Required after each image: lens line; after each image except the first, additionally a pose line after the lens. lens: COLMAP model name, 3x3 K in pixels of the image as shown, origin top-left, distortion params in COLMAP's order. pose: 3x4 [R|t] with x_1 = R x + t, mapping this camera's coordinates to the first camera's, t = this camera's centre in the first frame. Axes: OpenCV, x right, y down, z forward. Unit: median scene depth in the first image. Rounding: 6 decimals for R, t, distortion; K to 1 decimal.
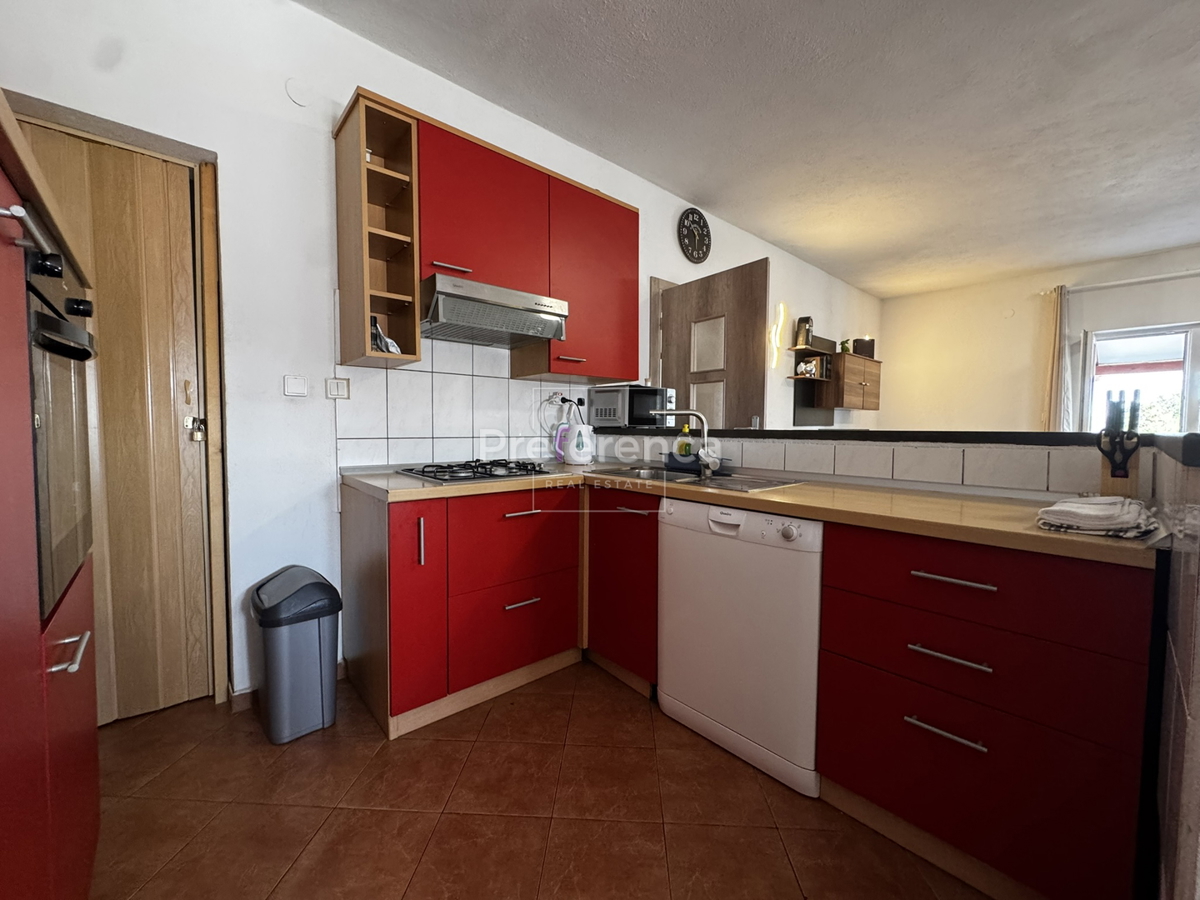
lens RADIAL K [[481.2, 0, 597.1], [0, 481.2, 449.3], [0, 0, 1]] dist [-0.005832, 0.001414]
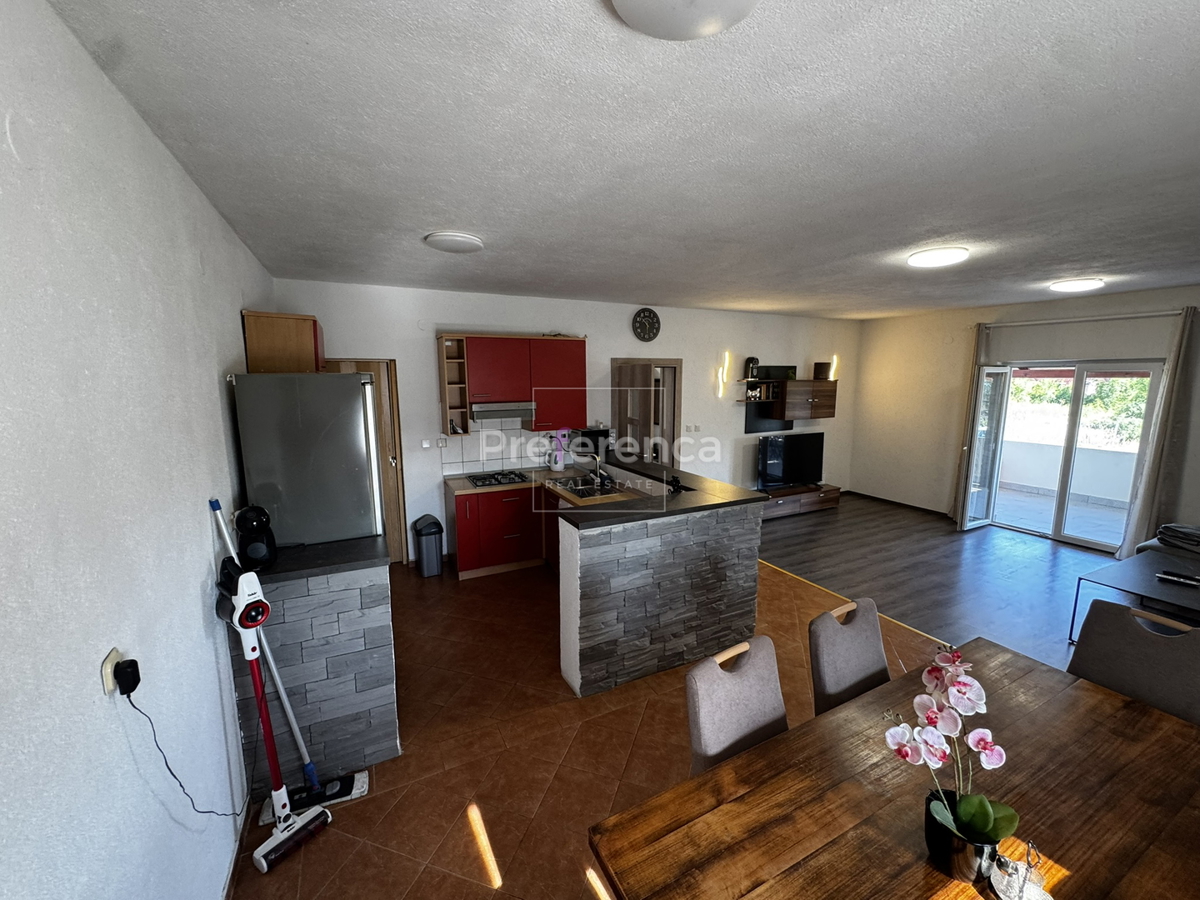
lens RADIAL K [[481.2, 0, 599.2], [0, 481.2, 449.1], [0, 0, 1]] dist [-0.005832, 0.001414]
pose [[0.964500, 0.030037, -0.262369, 0.655974], [-0.002190, 0.994386, 0.105792, -0.270916], [0.264074, -0.101462, 0.959151, -0.848953]]
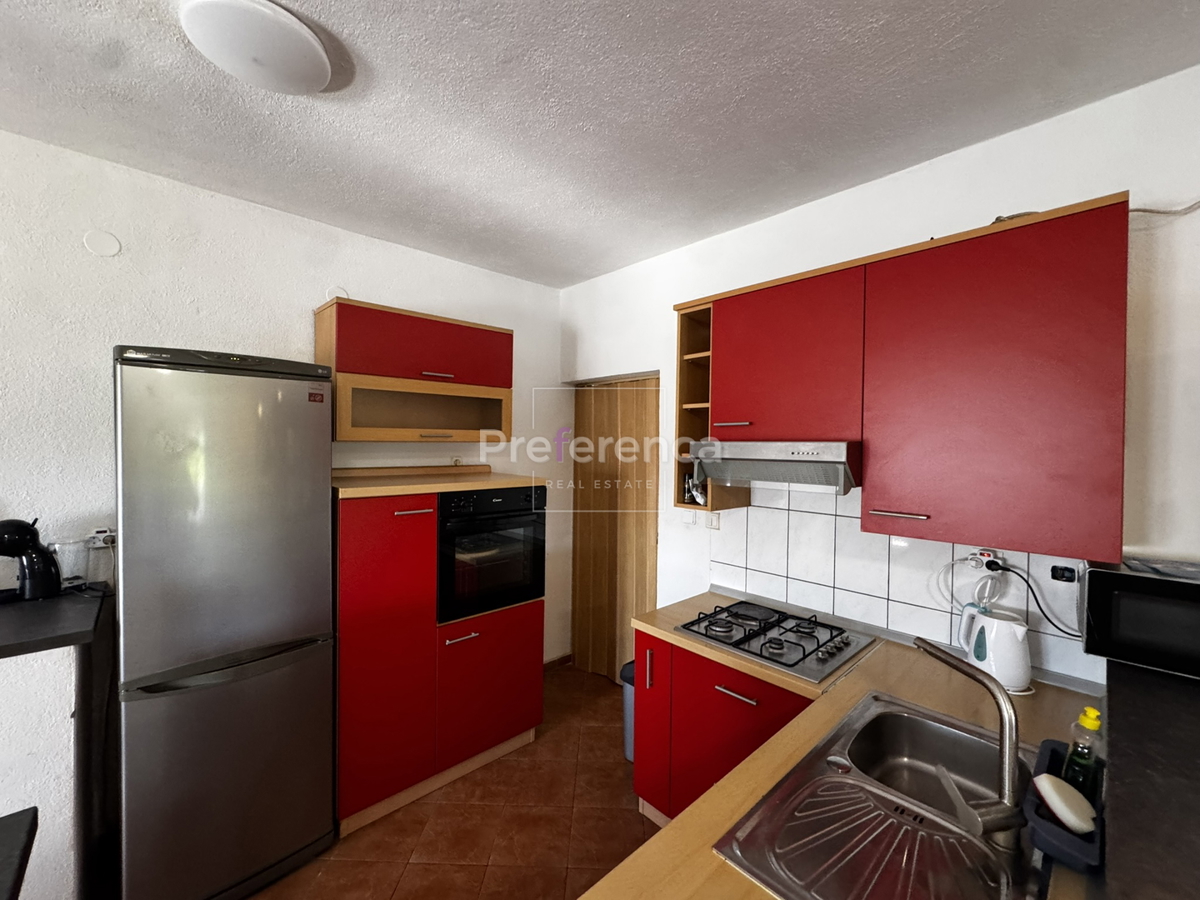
lens RADIAL K [[481.2, 0, 600.9], [0, 481.2, 445.0], [0, 0, 1]] dist [-0.005832, 0.001414]
pose [[0.015356, 0.000202, -0.999882, 0.540693], [-0.057411, 0.998350, -0.000680, -0.233941], [0.998233, 0.057414, 0.015342, 0.521712]]
